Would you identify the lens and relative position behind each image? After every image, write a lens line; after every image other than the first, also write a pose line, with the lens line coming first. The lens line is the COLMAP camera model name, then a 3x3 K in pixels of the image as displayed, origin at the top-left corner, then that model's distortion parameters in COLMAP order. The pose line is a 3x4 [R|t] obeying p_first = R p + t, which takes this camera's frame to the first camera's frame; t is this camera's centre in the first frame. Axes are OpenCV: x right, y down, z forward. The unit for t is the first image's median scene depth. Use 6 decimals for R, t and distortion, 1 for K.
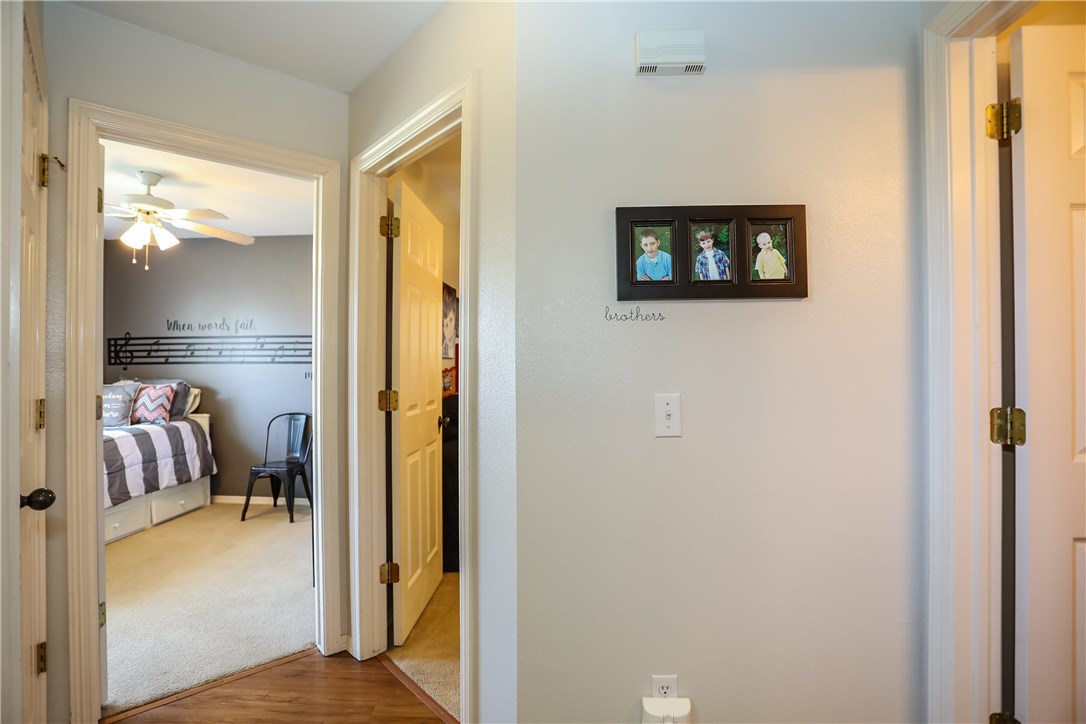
lens RADIAL K [[528.2, 0, 518.3], [0, 528.2, 366.3], [0, 0, 1]] dist [-0.065248, 0.022502]
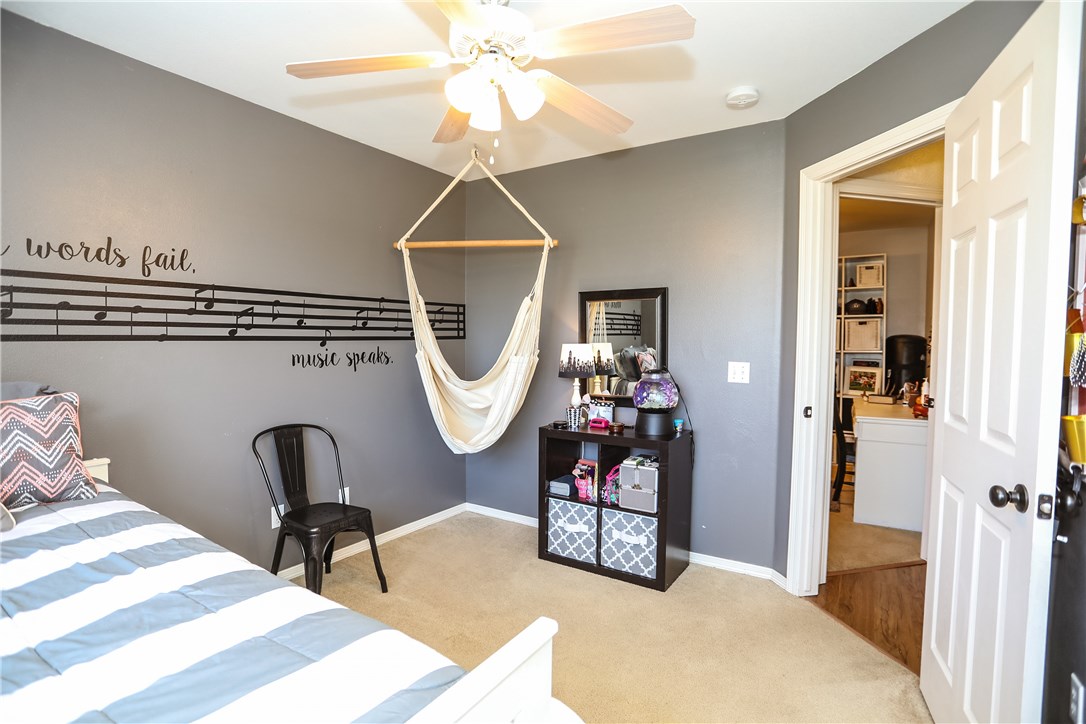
lens RADIAL K [[528.2, 0, 549.0], [0, 528.2, 361.8], [0, 0, 1]] dist [-0.065248, 0.022502]
pose [[0.468497, -0.034863, 0.882777, -0.799575], [-0.009708, 0.998958, 0.044603, -0.009790], [-0.883412, -0.029466, 0.467671, 0.474920]]
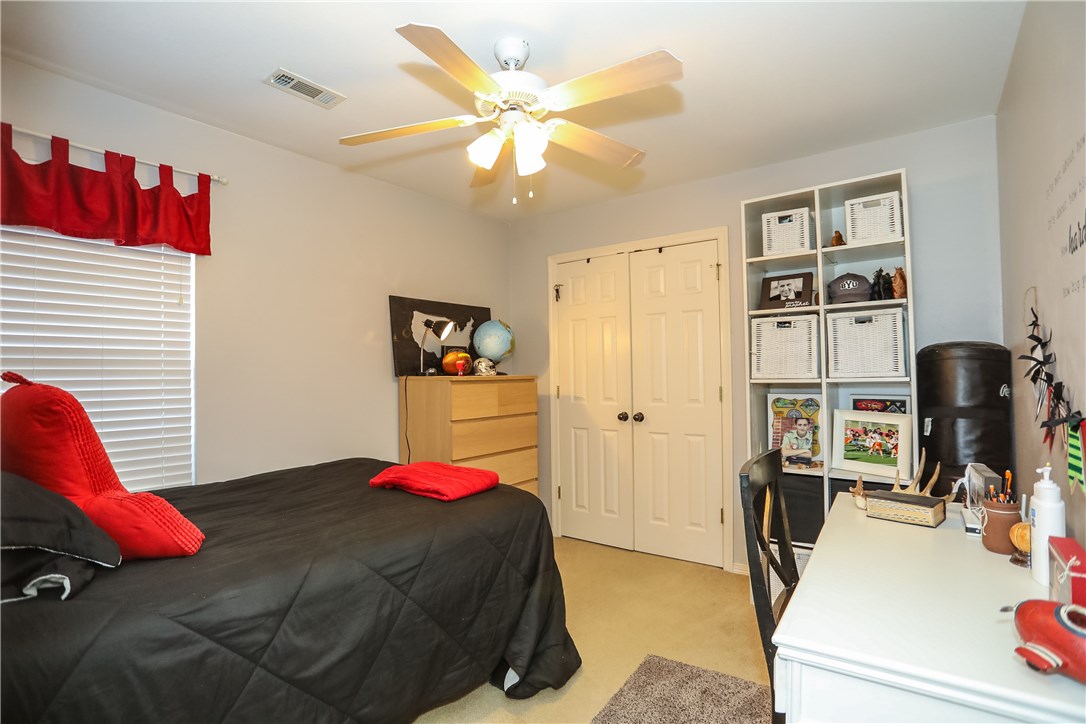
lens RADIAL K [[528.2, 0, 546.9], [0, 528.2, 366.1], [0, 0, 1]] dist [-0.065248, 0.022502]
pose [[0.519797, 0.010344, 0.854227, -0.119475], [0.005714, 0.999862, -0.015585, 0.003316], [-0.854271, 0.012982, 0.519666, 0.404857]]
